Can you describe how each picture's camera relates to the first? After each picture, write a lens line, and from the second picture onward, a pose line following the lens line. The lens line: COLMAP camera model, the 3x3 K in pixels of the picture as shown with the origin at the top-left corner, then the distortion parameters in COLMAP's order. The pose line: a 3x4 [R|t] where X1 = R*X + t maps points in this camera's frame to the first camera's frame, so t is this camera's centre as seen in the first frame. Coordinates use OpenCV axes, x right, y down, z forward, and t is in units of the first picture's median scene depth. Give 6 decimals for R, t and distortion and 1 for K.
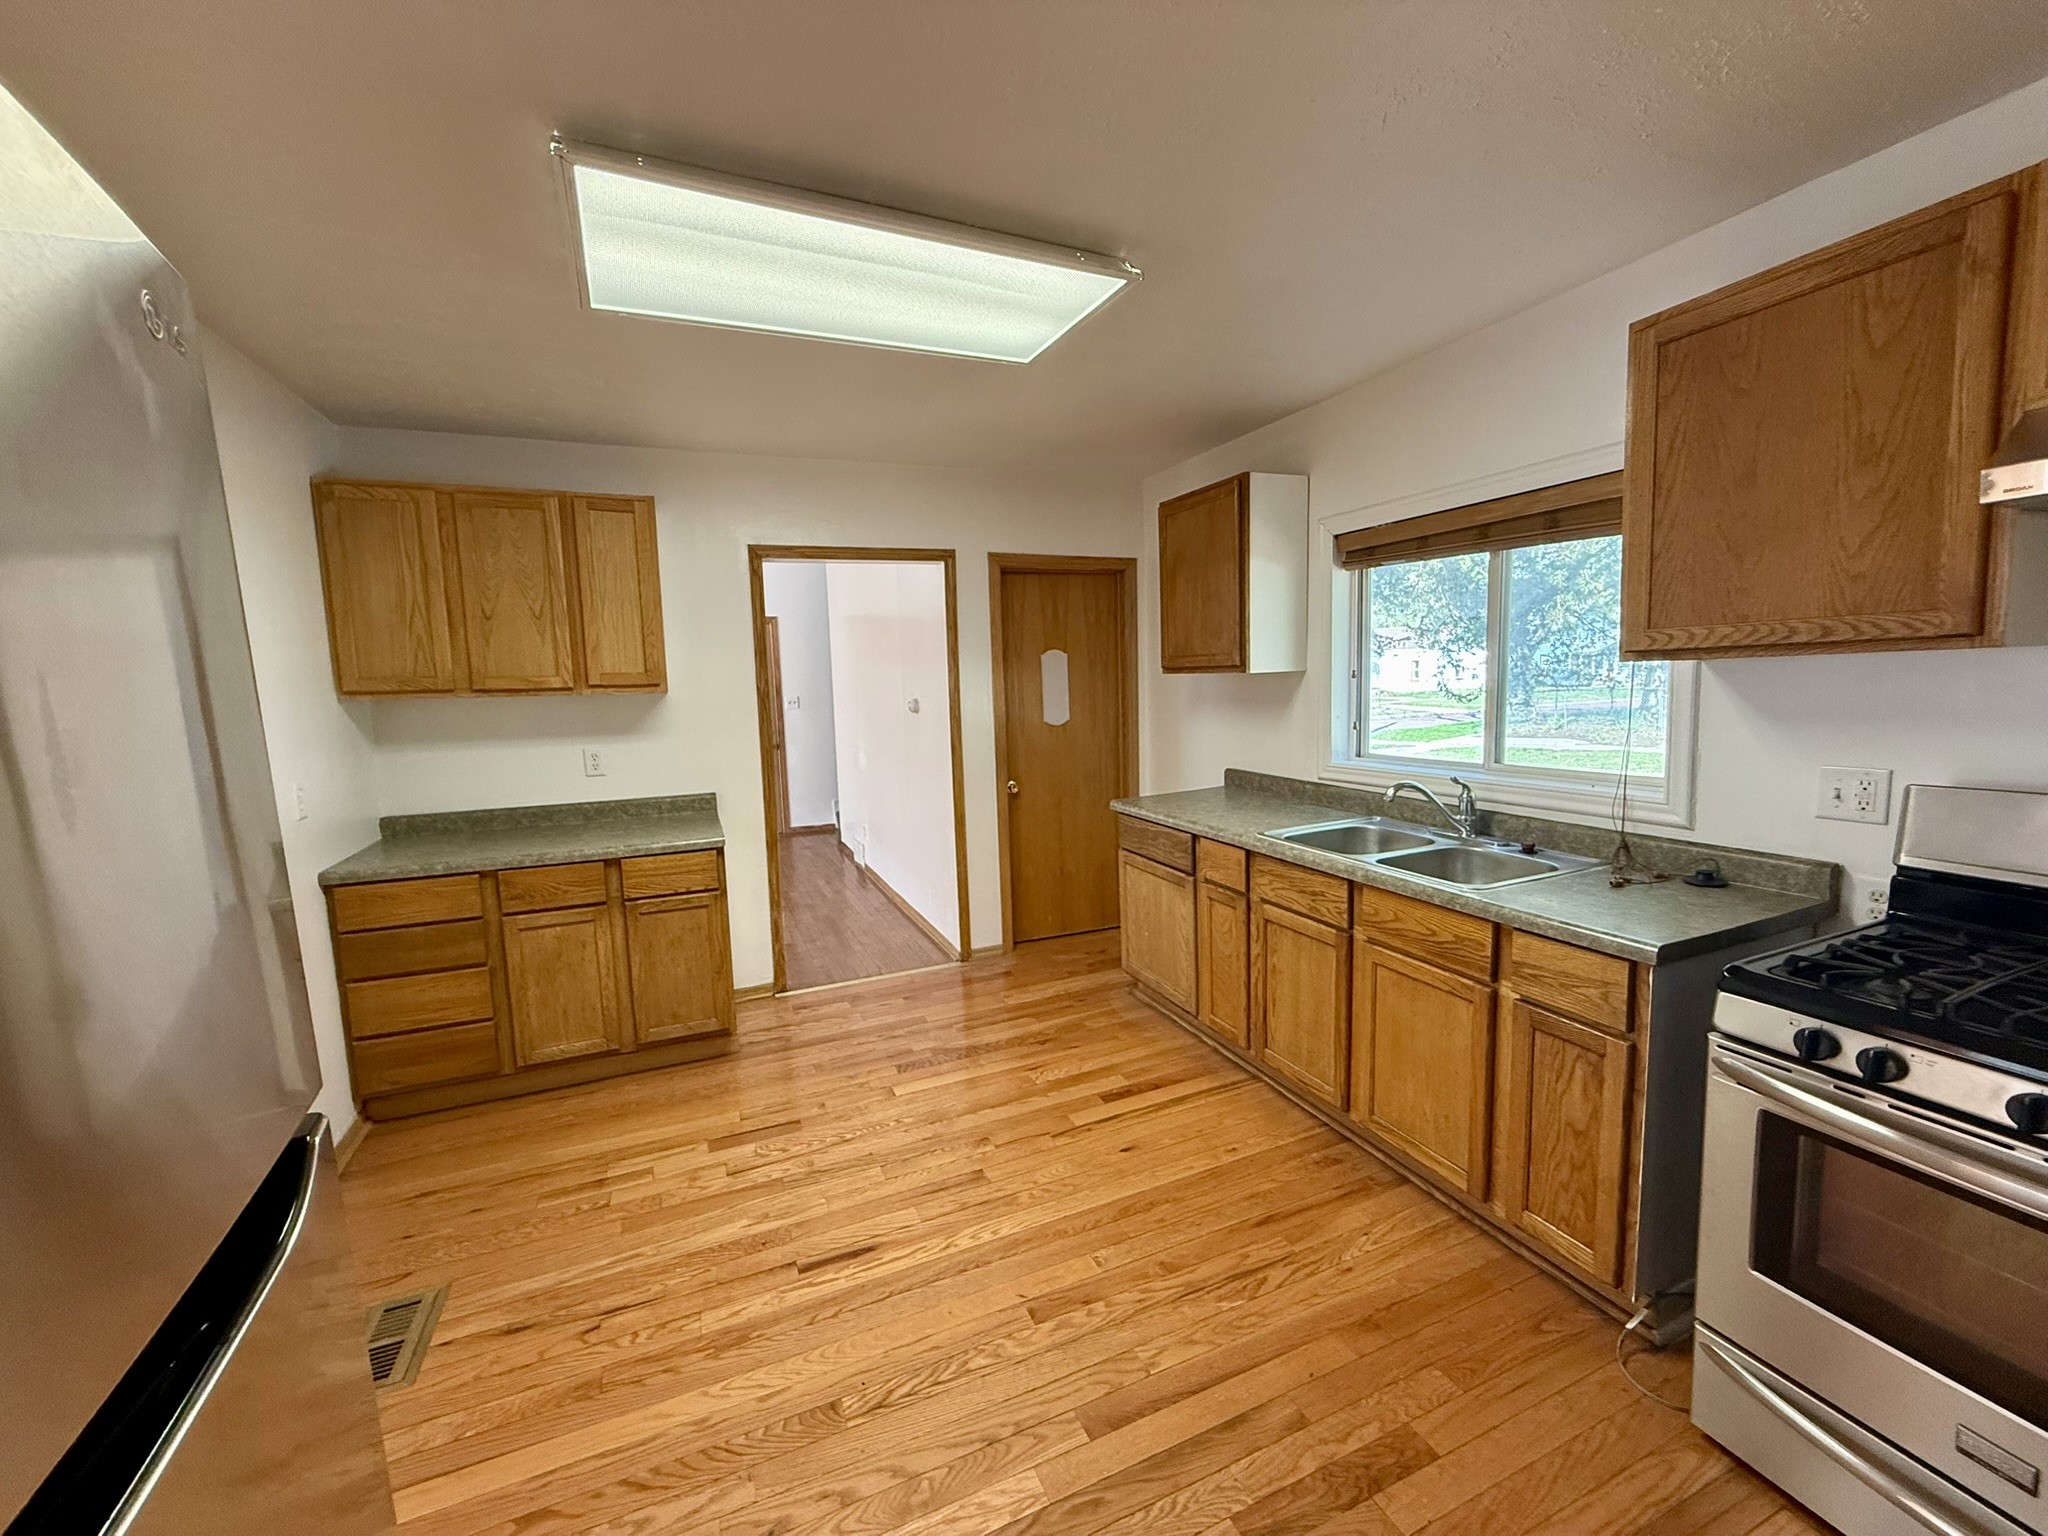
lens RADIAL K [[815.8, 0, 1023.9], [0, 815.8, 767.6], [0, 0, 1]] dist [-0.002416, -0.000410]
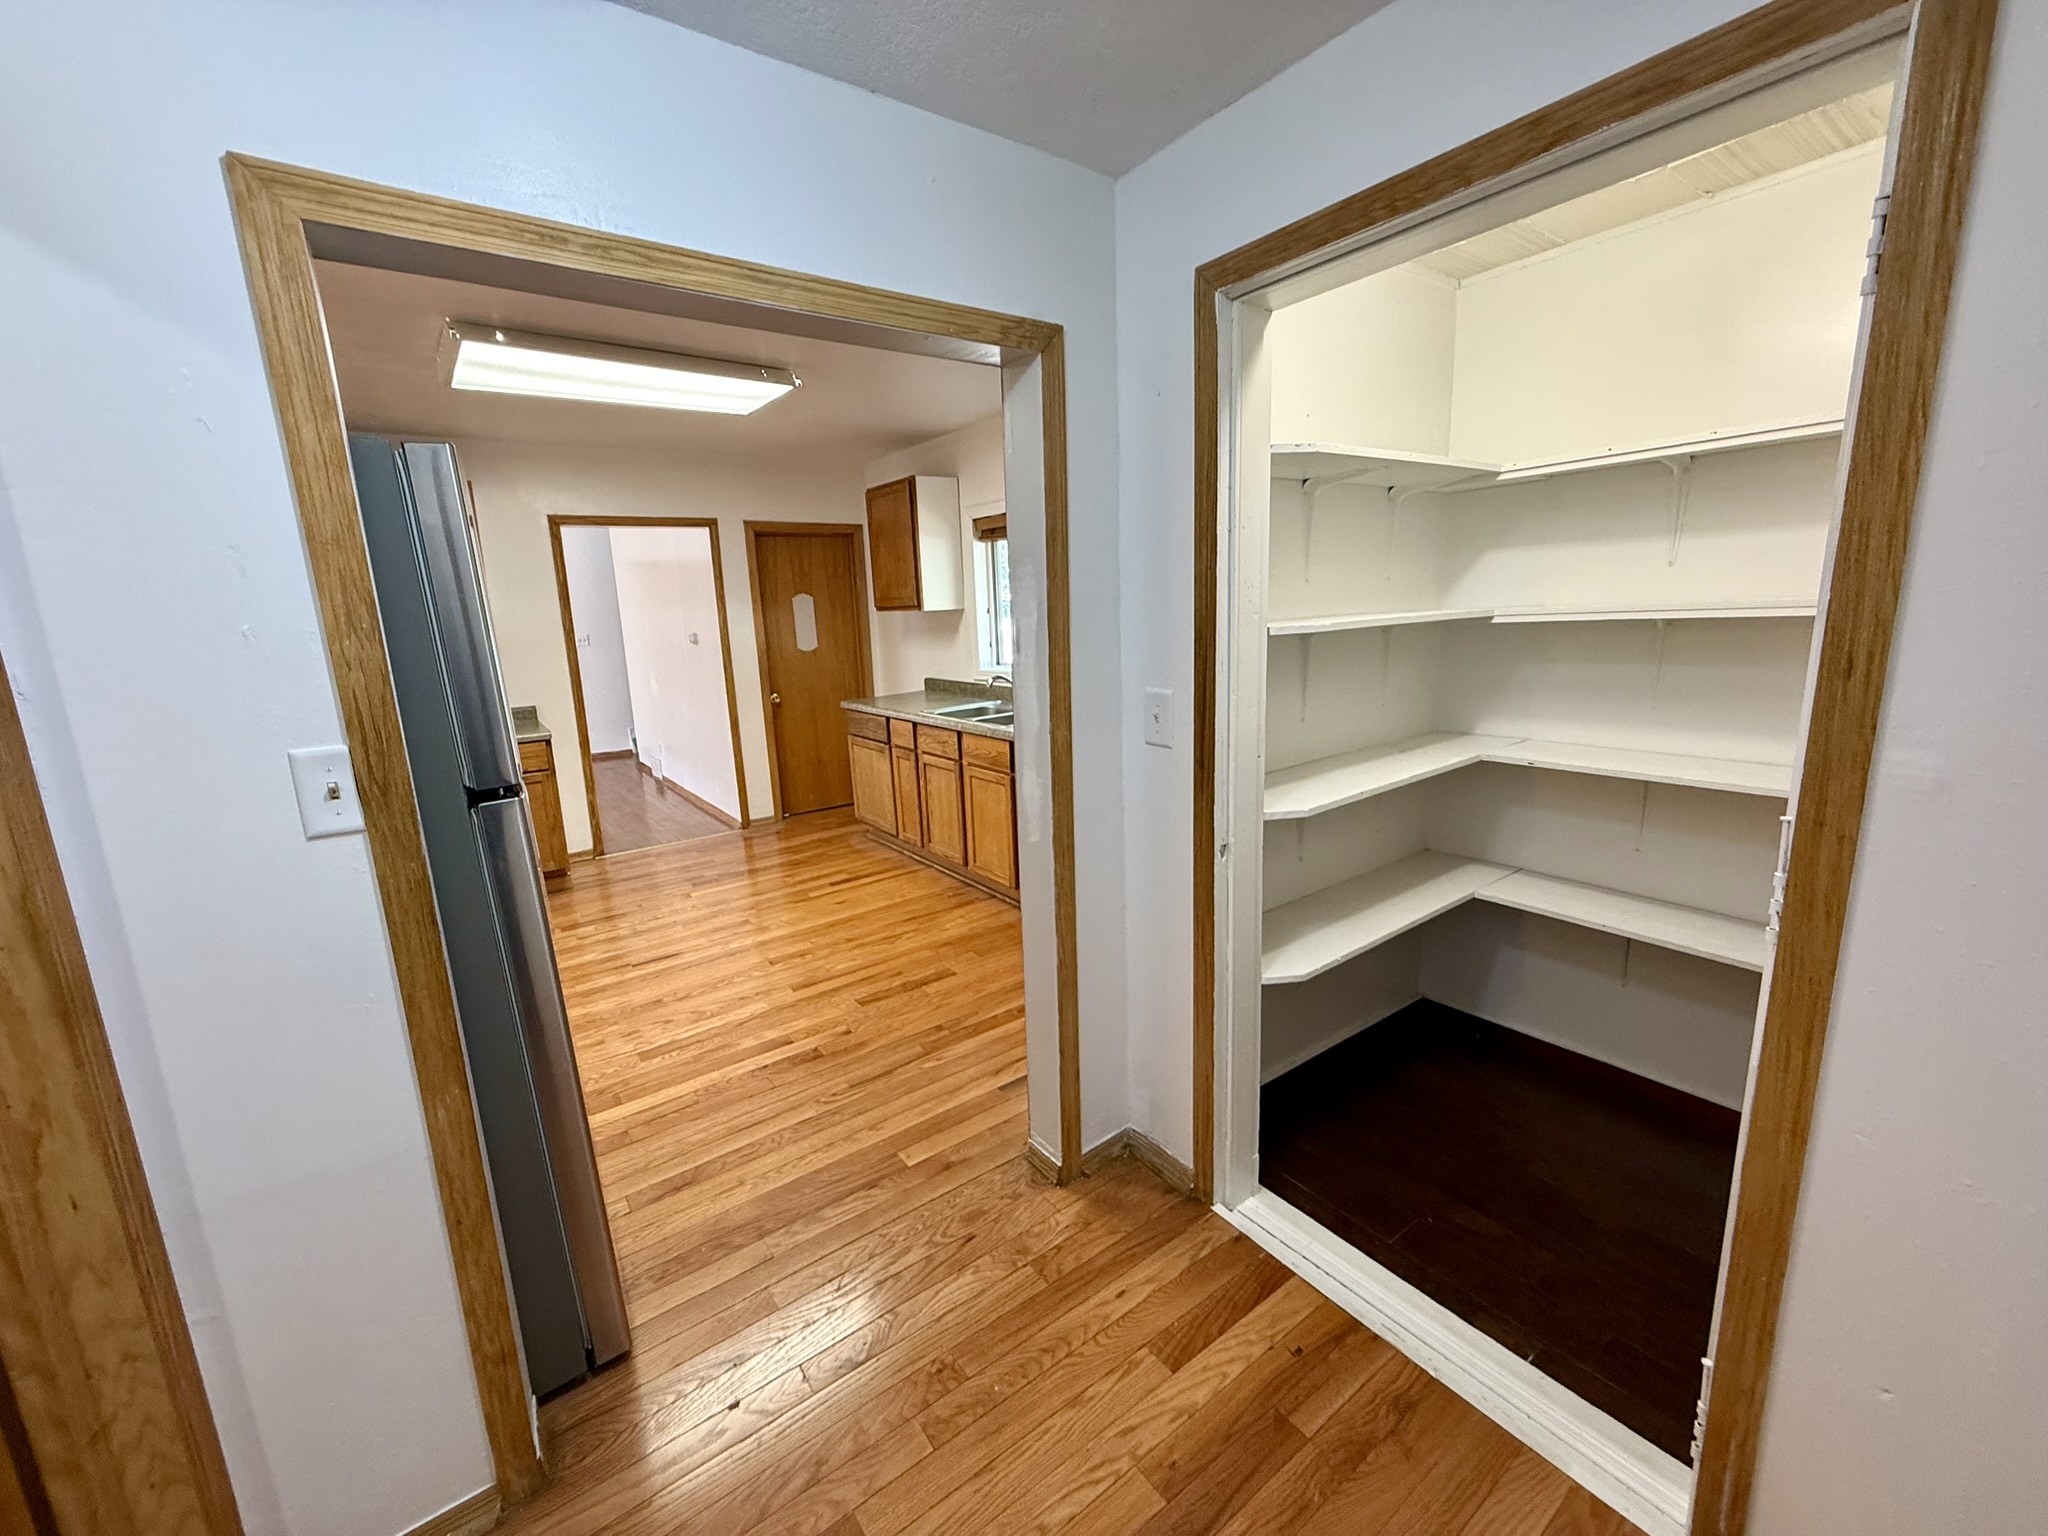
lens RADIAL K [[815.8, 0, 1020.6], [0, 815.8, 768.3], [0, 0, 1]] dist [-0.002416, -0.000410]
pose [[0.974494, -0.051055, 0.218530, 0.112427], [0.034410, 0.996256, 0.079312, 0.064733], [-0.221761, -0.069769, 0.972602, -0.556620]]
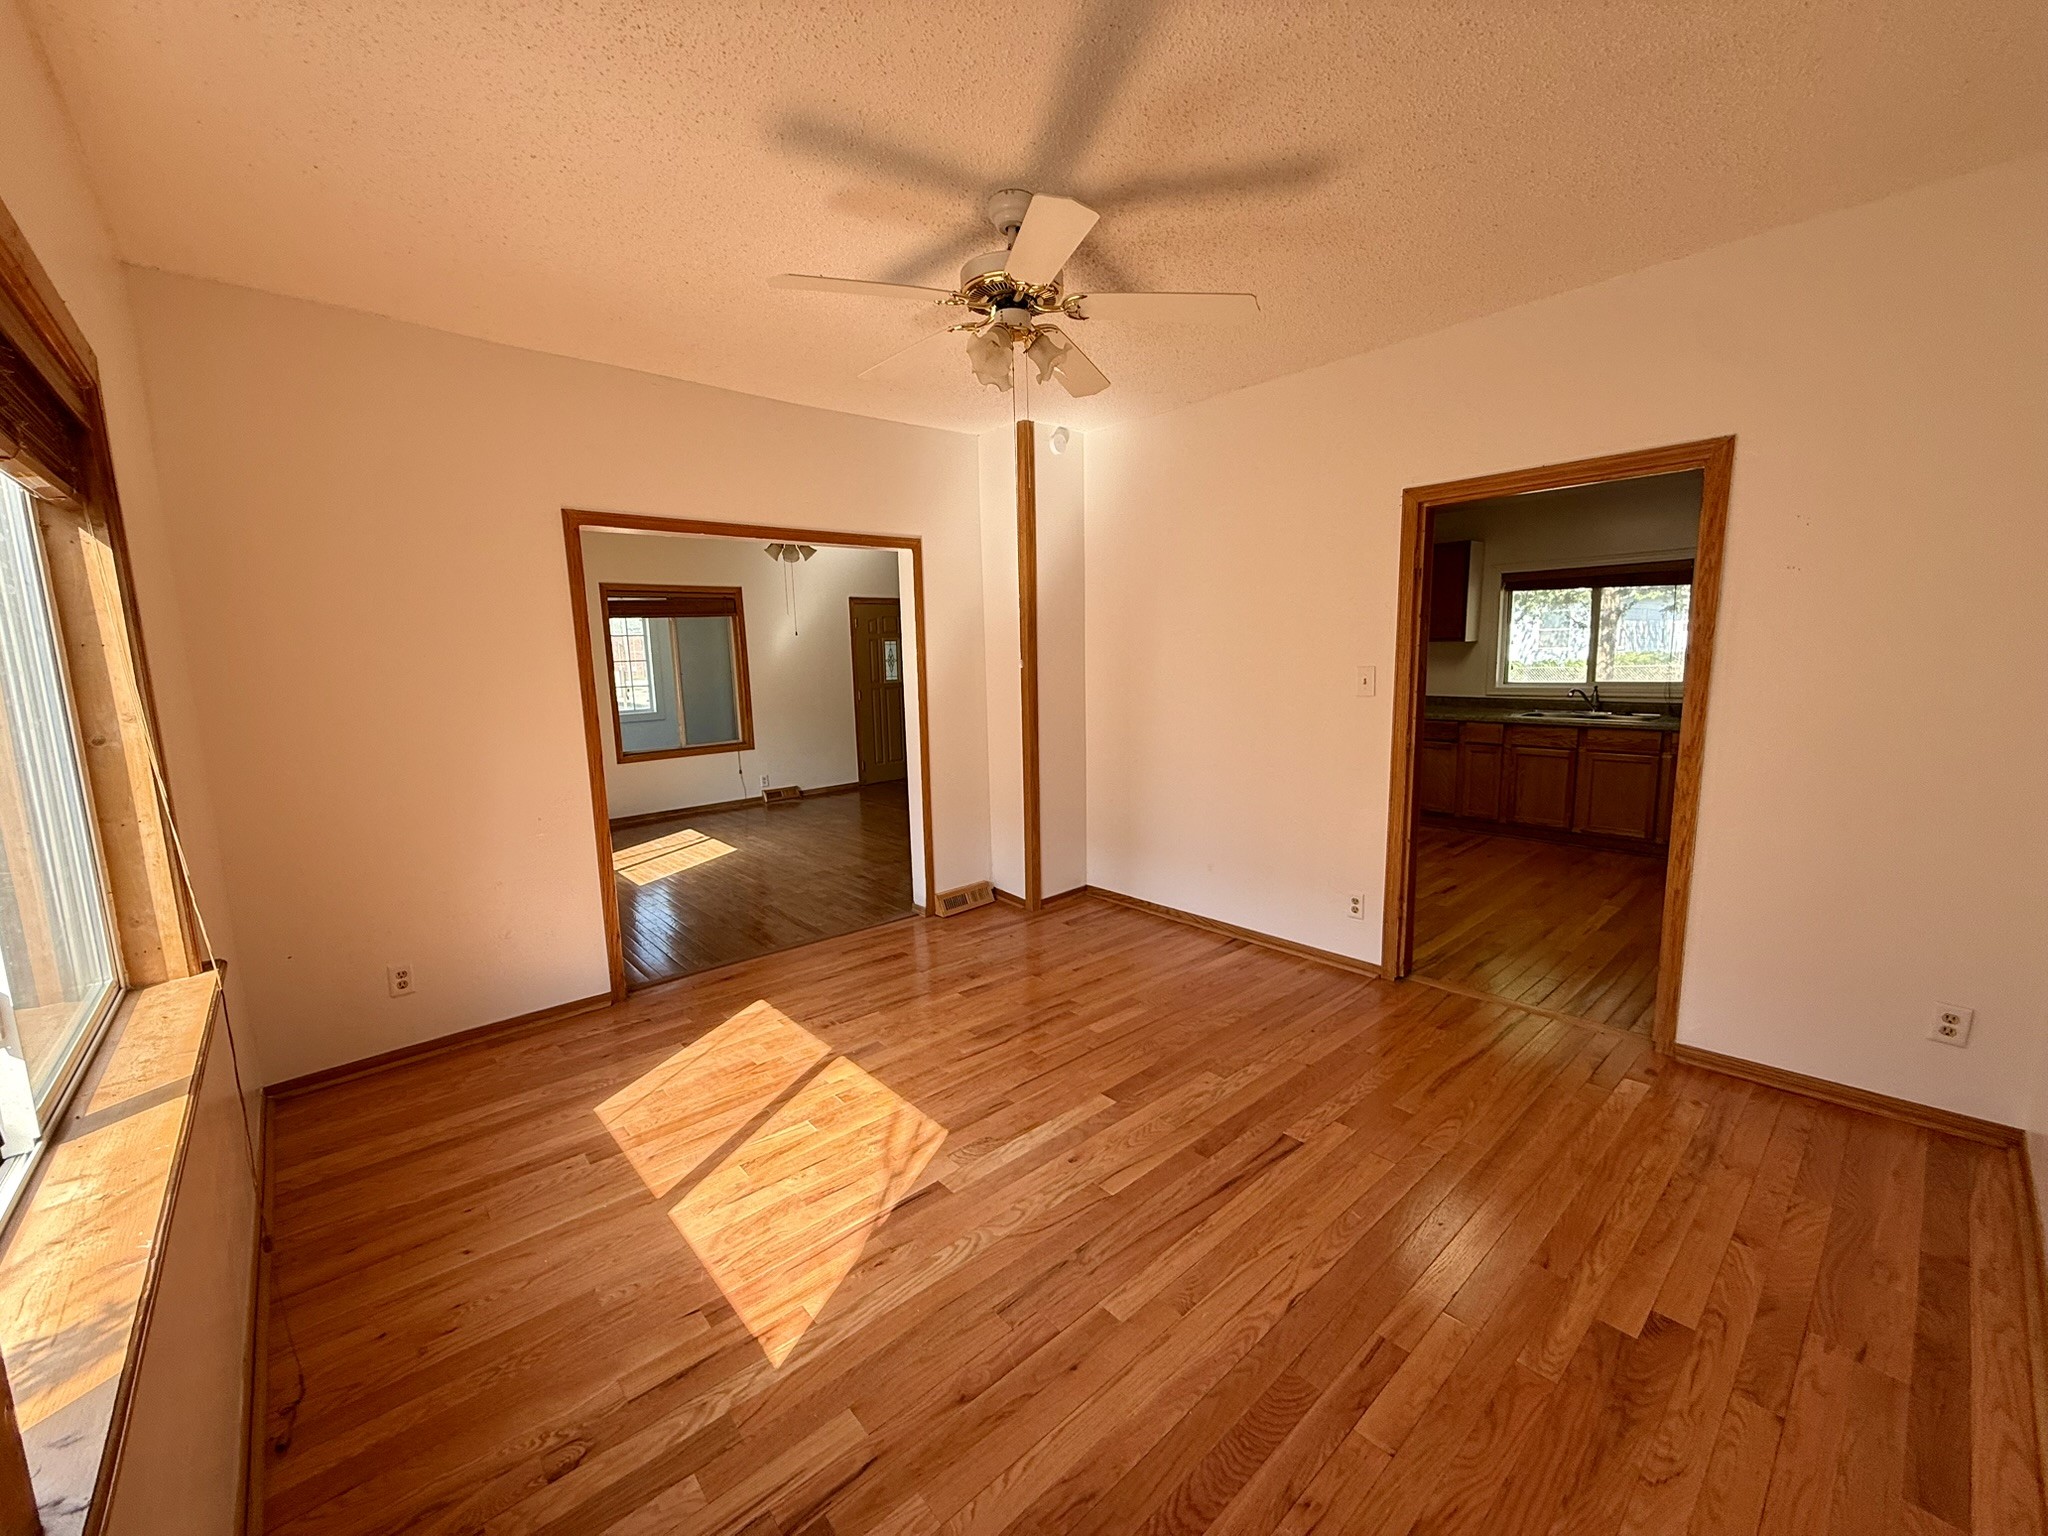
lens RADIAL K [[815.8, 0, 1021.5], [0, 815.8, 773.7], [0, 0, 1]] dist [-0.002416, -0.000410]
pose [[0.948820, -0.035825, 0.313778, -1.416641], [0.029384, 0.999250, 0.025235, 0.127139], [-0.314447, -0.014724, 0.949161, -0.543704]]
